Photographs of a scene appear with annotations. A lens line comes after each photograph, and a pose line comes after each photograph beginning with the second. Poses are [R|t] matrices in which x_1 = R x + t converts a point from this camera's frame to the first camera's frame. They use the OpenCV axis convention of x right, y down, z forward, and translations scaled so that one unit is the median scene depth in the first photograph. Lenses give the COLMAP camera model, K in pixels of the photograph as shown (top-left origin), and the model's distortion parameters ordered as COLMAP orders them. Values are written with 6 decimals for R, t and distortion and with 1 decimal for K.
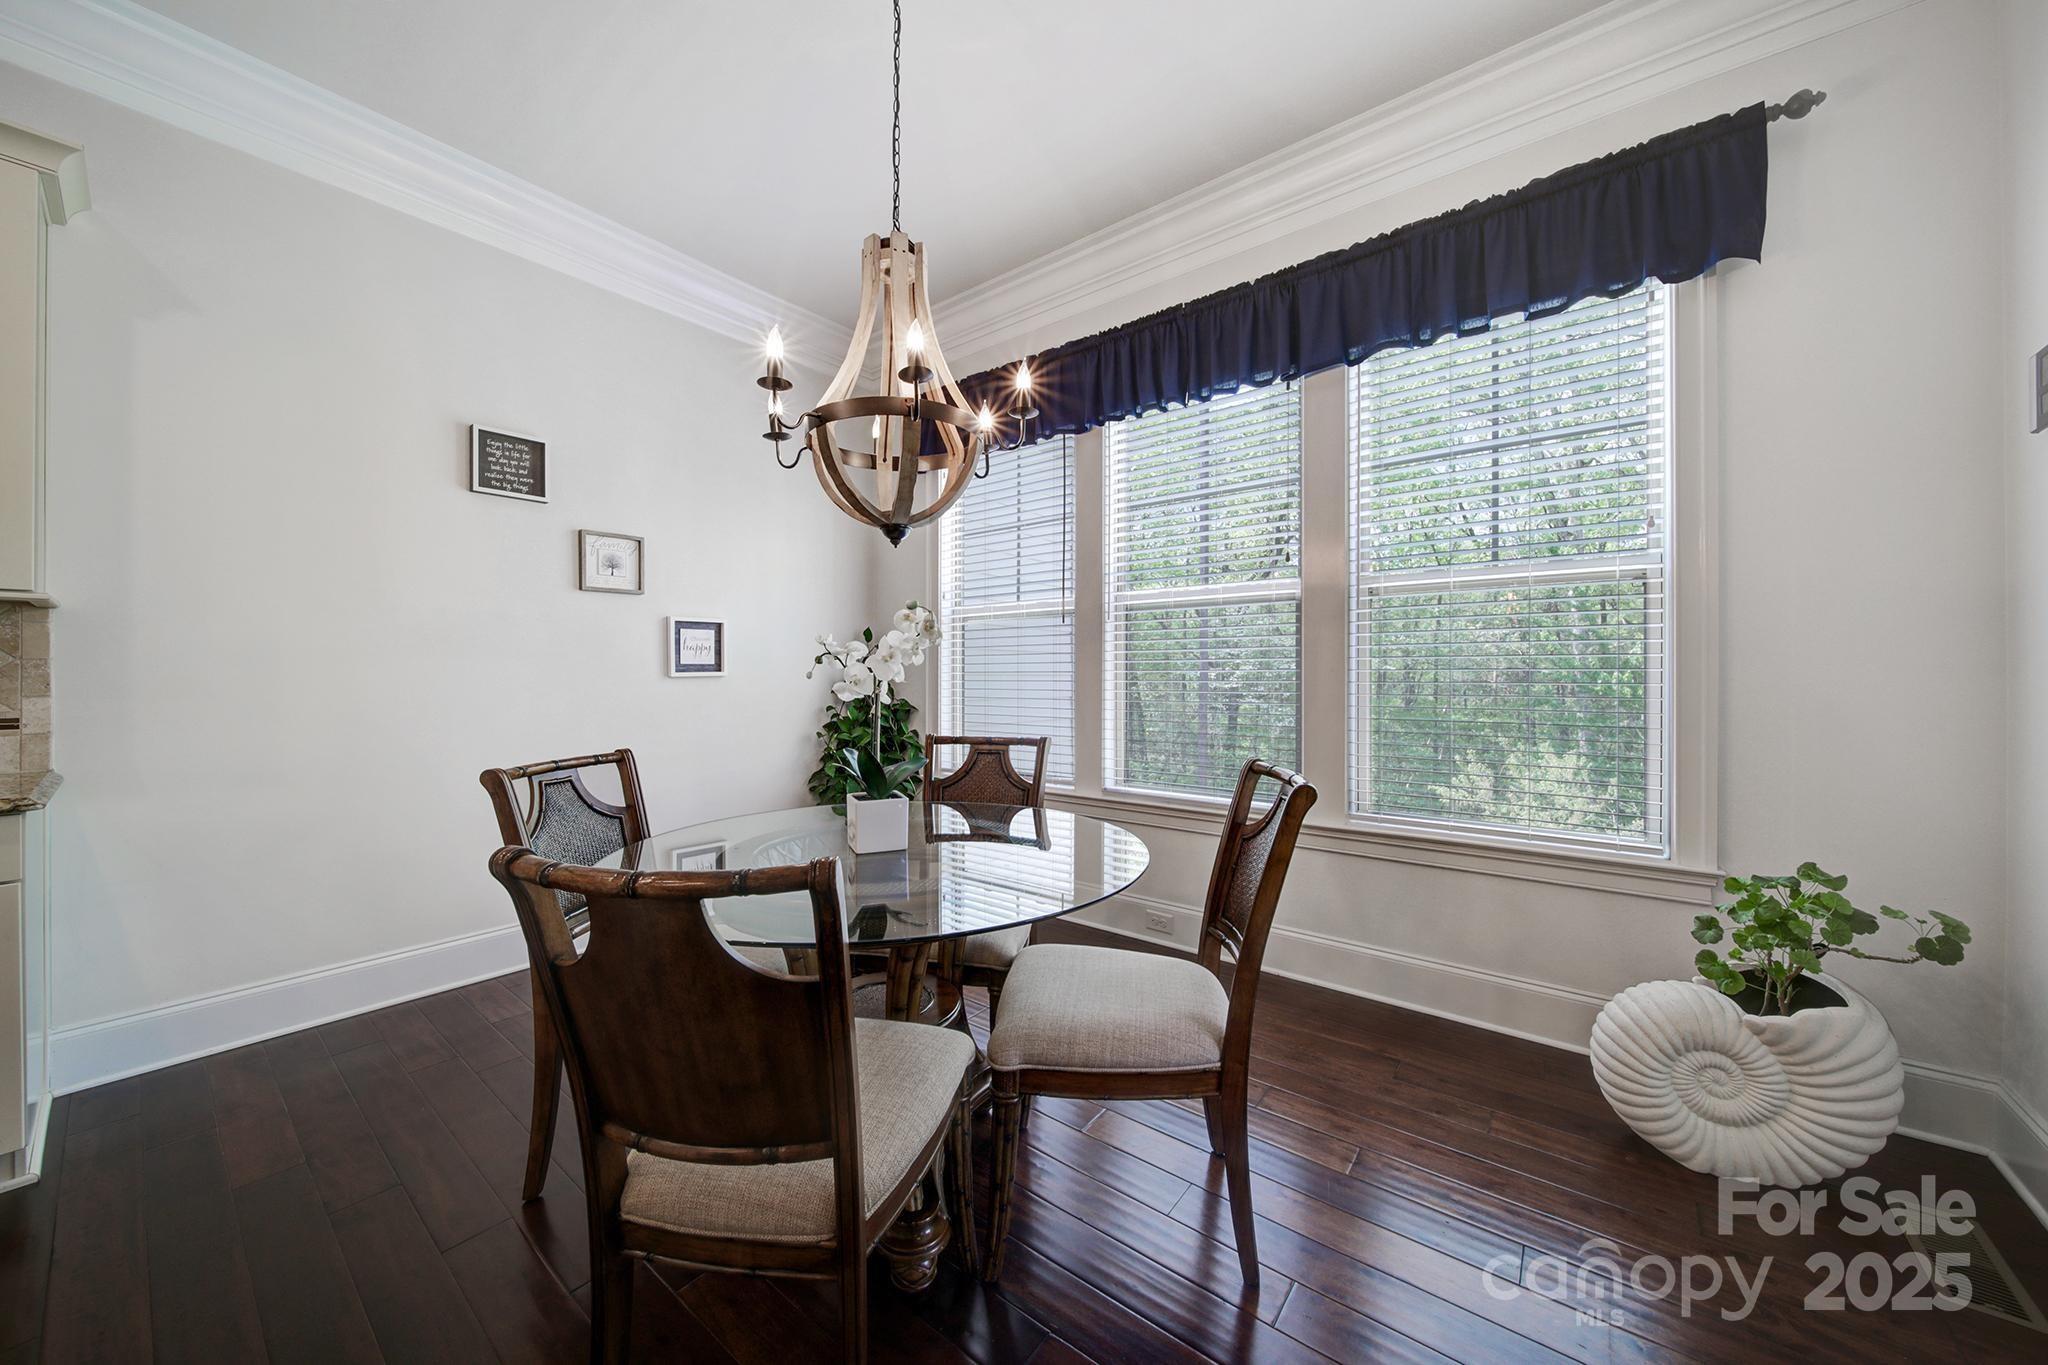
lens RADIAL K [[719.6, 0, 1033.2], [0, 719.6, 678.2], [0, 0, 1]] dist [-0.005175, -0.000444]
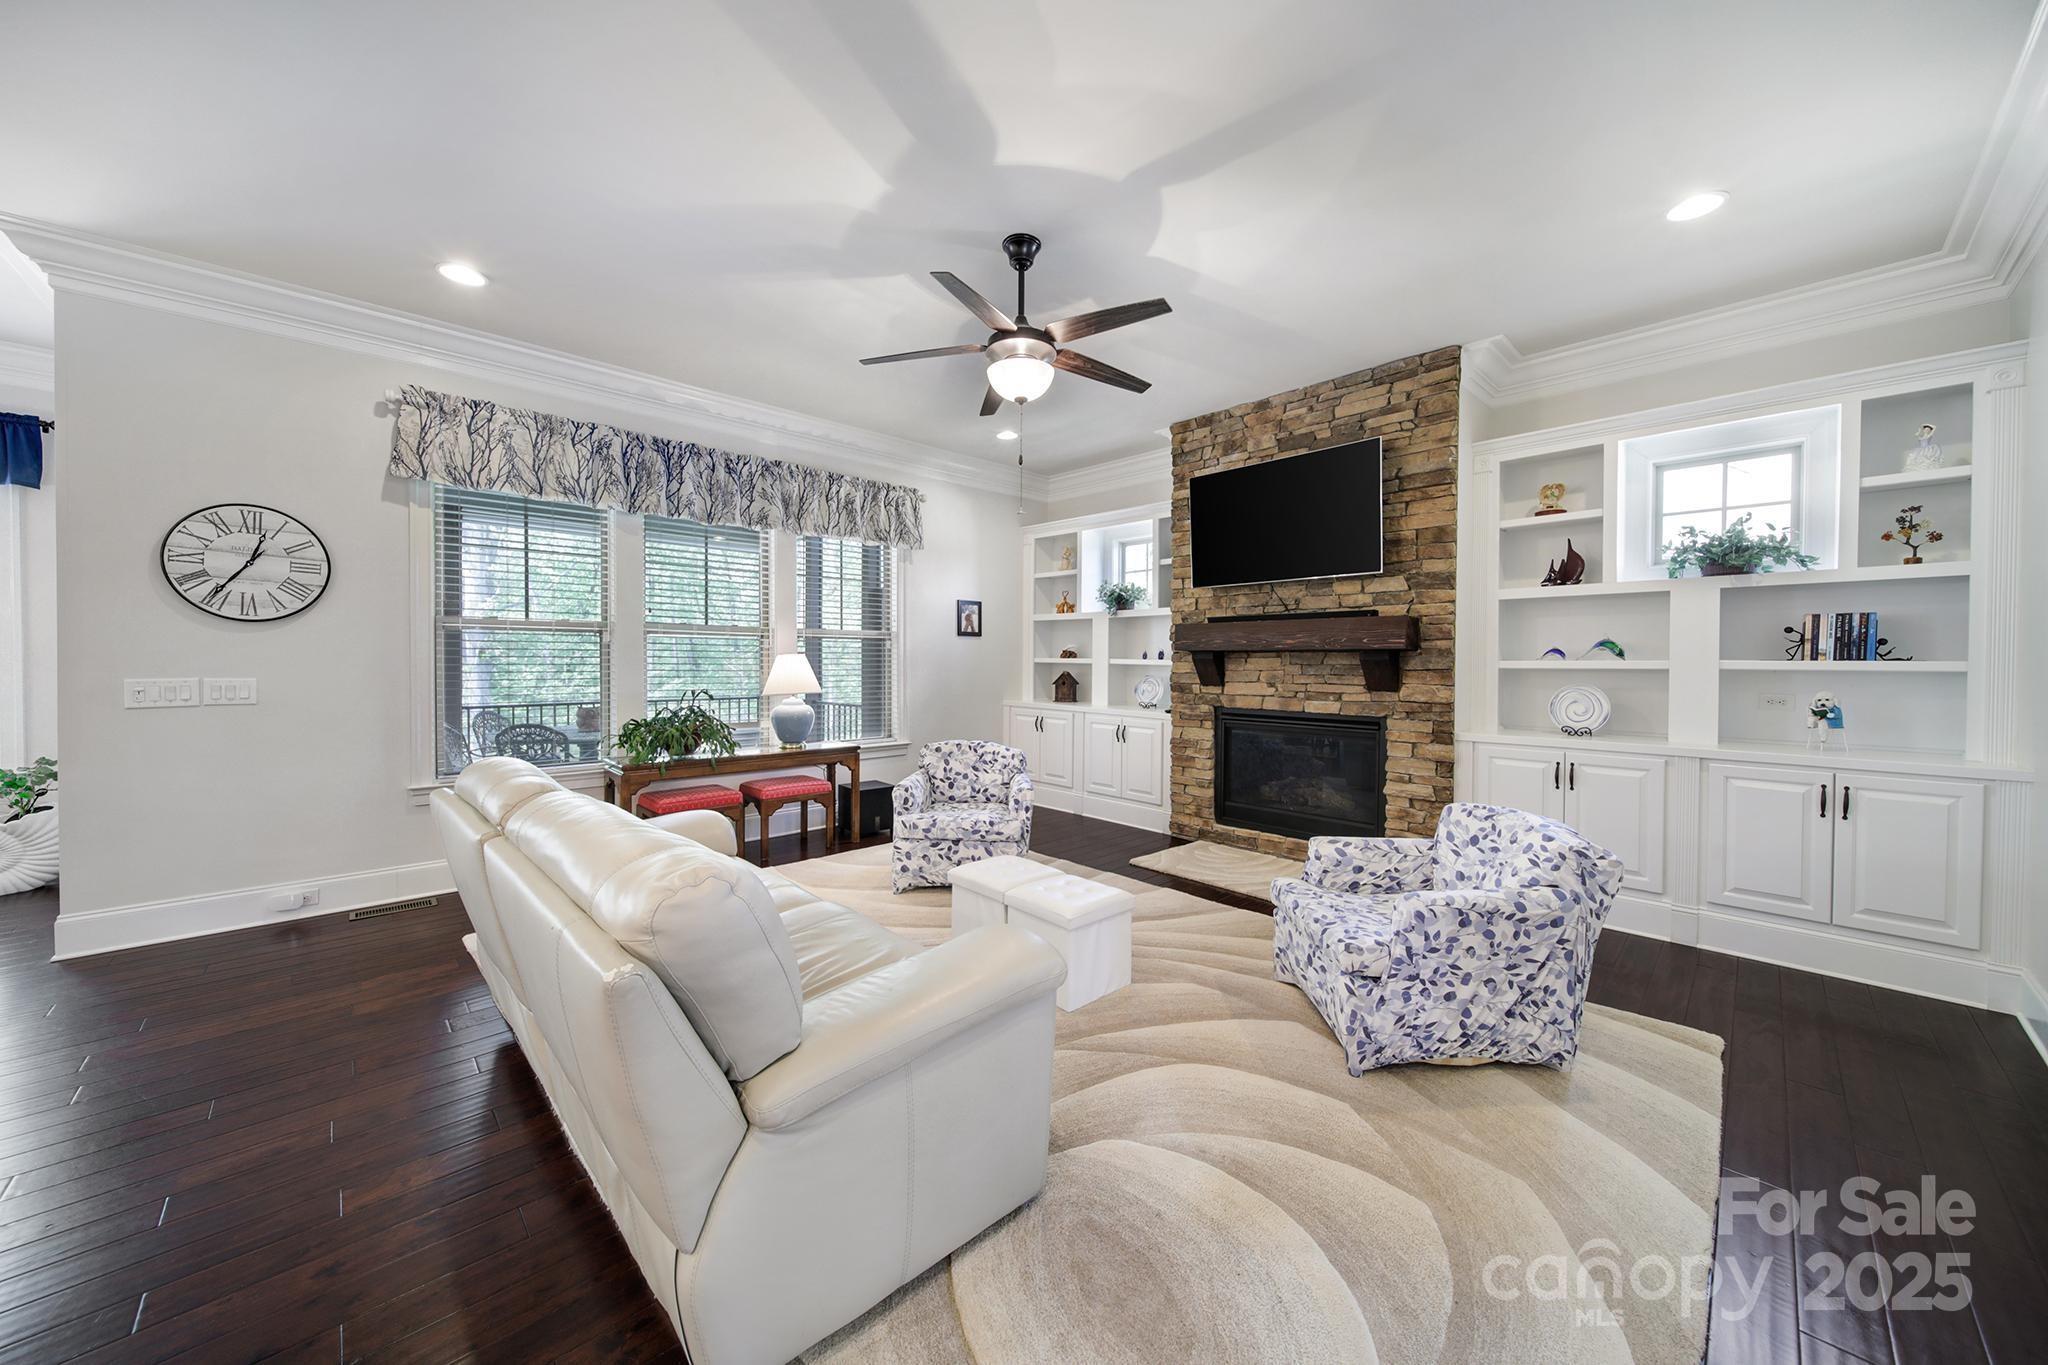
lens RADIAL K [[719.6, 0, 1020.2], [0, 719.6, 666.9], [0, 0, 1]] dist [-0.005175, -0.000444]
pose [[0.147089, -0.008746, 0.989085, -0.551354], [0.000418, 0.999961, 0.008780, -0.044999], [-0.989123, -0.000878, 0.147087, -1.796630]]
